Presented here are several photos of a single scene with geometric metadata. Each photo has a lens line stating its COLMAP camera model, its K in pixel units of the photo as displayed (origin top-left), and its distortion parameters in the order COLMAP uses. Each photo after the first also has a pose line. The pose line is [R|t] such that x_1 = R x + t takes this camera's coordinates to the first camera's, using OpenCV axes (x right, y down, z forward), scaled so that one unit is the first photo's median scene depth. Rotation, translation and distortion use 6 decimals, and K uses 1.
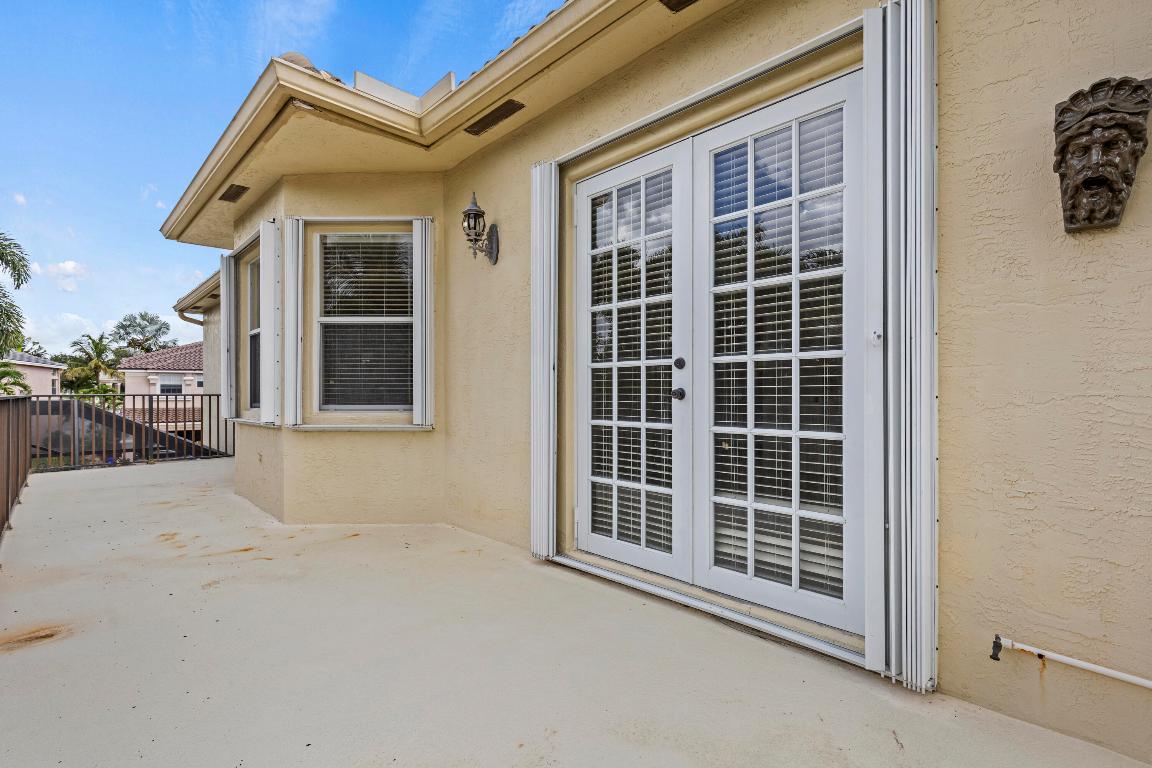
lens RADIAL K [[502.8, 0, 580.2], [0, 502.8, 399.5], [0, 0, 1]] dist [0.002529, -0.000017]
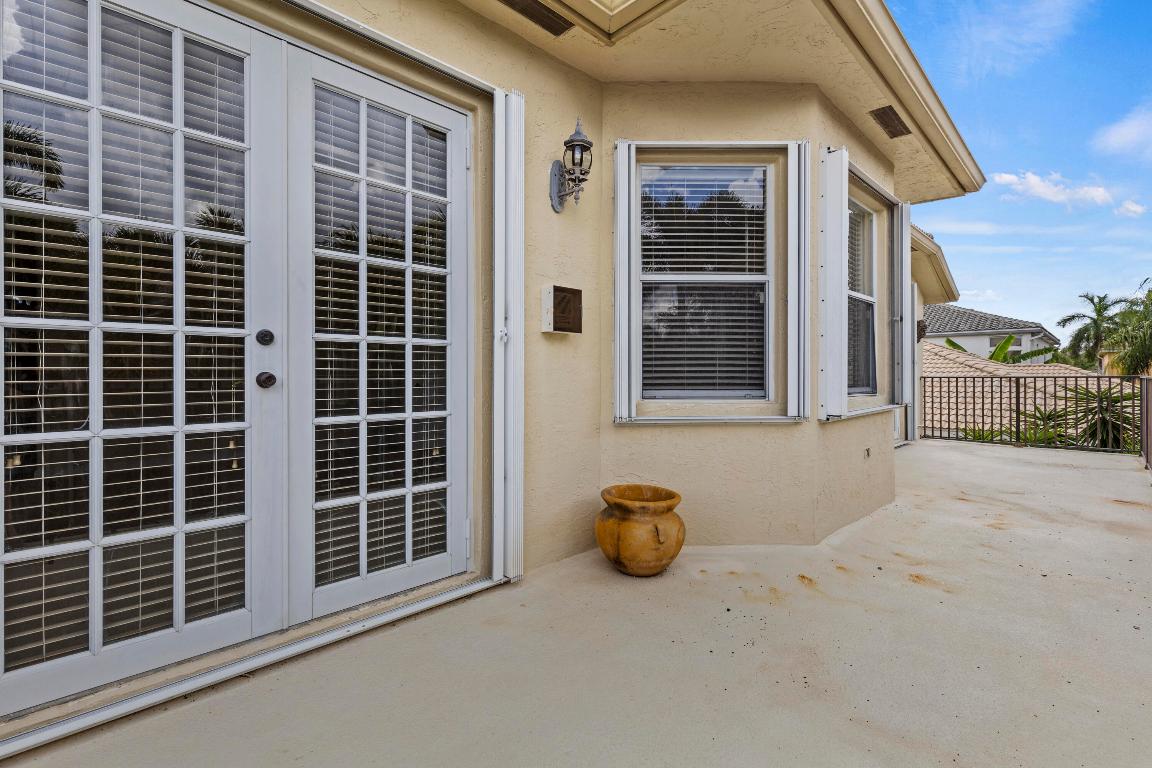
lens RADIAL K [[519.4, 0, 577.5], [0, 519.4, 386.1], [0, 0, 1]] dist [0.001775, -0.001359]
pose [[0.018006, -0.023355, 0.999565, -0.537056], [0.016919, 0.999591, 0.023051, -0.009782], [-0.999695, 0.016497, 0.018394, 0.525092]]
